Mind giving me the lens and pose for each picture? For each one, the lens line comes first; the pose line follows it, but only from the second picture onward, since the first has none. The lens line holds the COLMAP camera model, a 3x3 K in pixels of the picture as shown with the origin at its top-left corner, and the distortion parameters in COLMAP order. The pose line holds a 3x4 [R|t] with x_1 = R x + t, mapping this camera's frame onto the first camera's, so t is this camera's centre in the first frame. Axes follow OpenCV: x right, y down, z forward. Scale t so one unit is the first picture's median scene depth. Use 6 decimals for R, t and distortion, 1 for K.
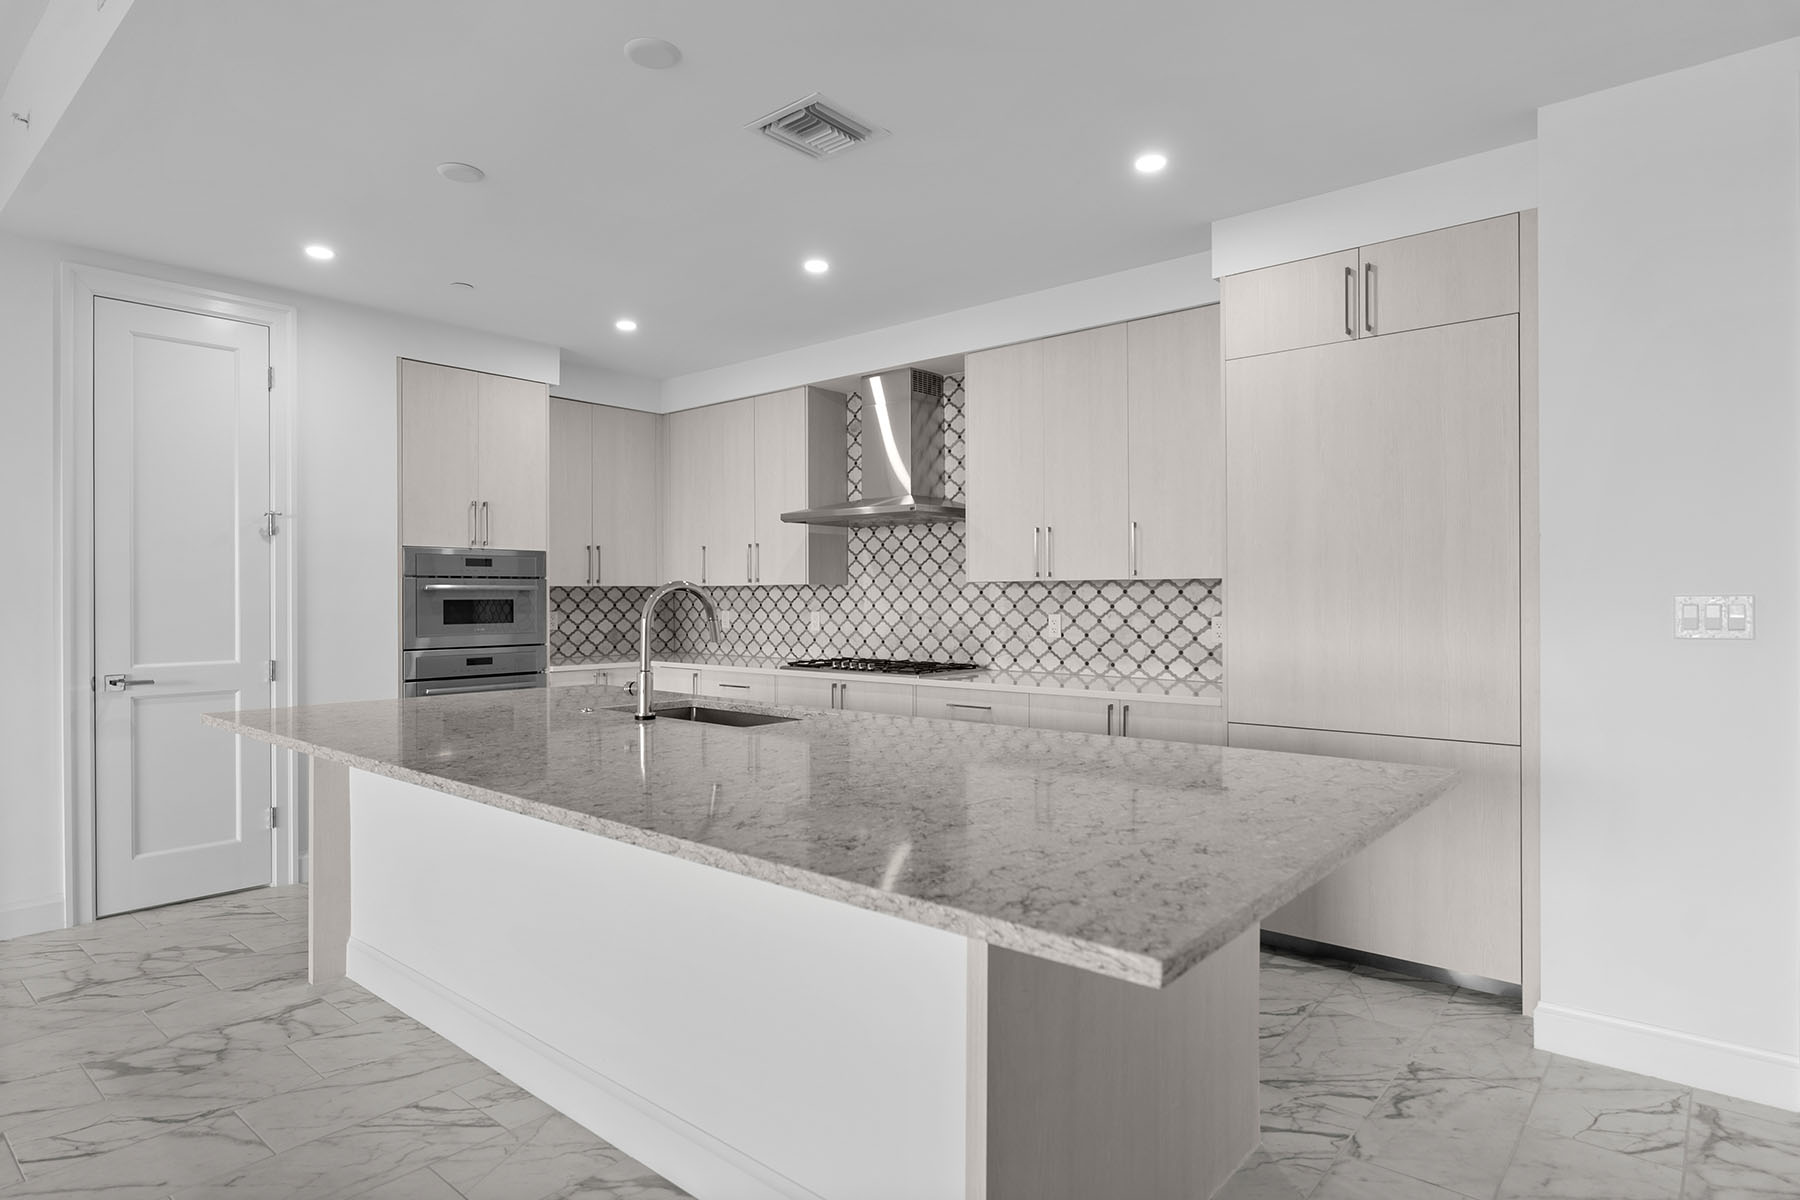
lens RADIAL K [[995.0, 0, 900.0], [0, 995.0, 600.0], [0, 0, 1]] dist [-0.020134, 0.000768]
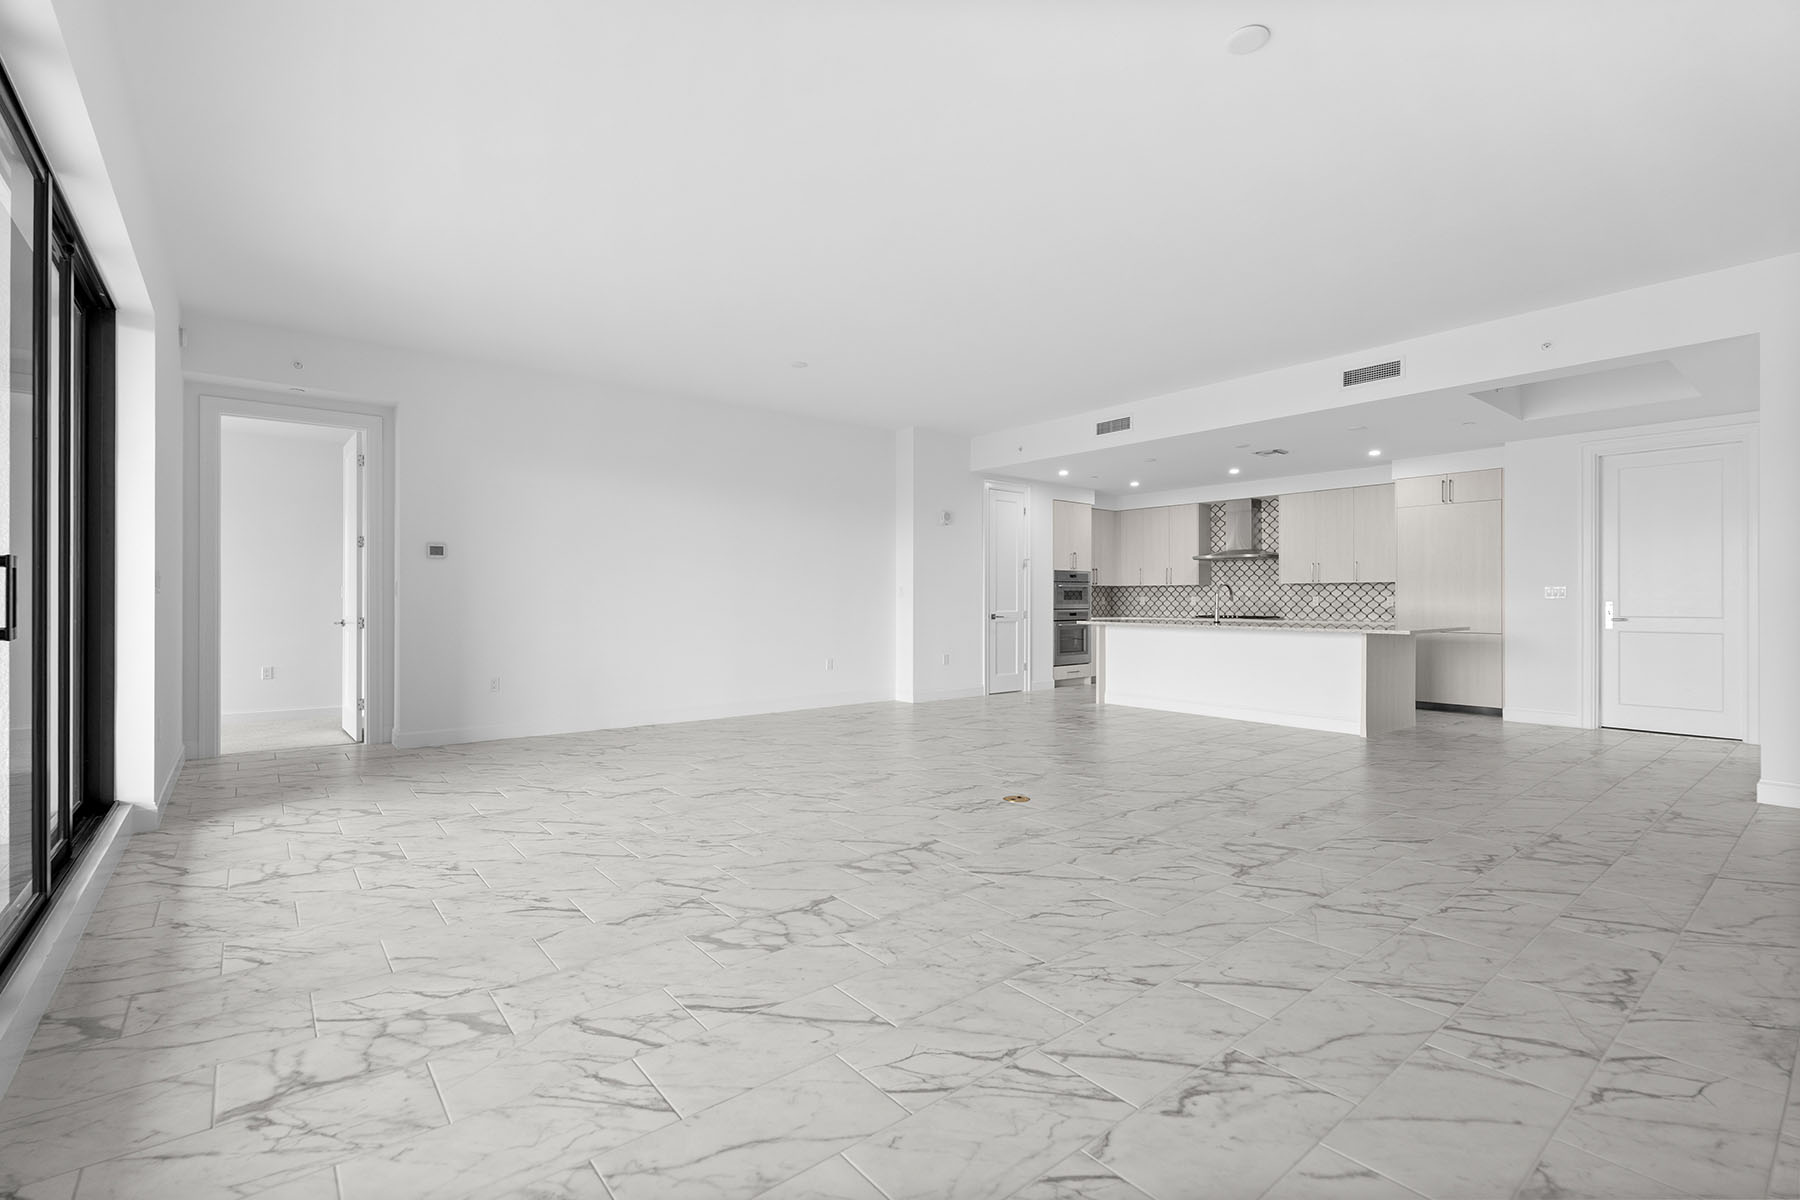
lens RADIAL K [[802.0, 0, 901.7], [0, 802.0, 598.6], [0, 0, 1]] dist [0.008899, -0.004169]
pose [[0.983659, 0.003238, -0.180015, -0.492401], [-0.003868, 0.999988, -0.003144, 0.029154], [0.180003, 0.003789, 0.983659, -1.155329]]
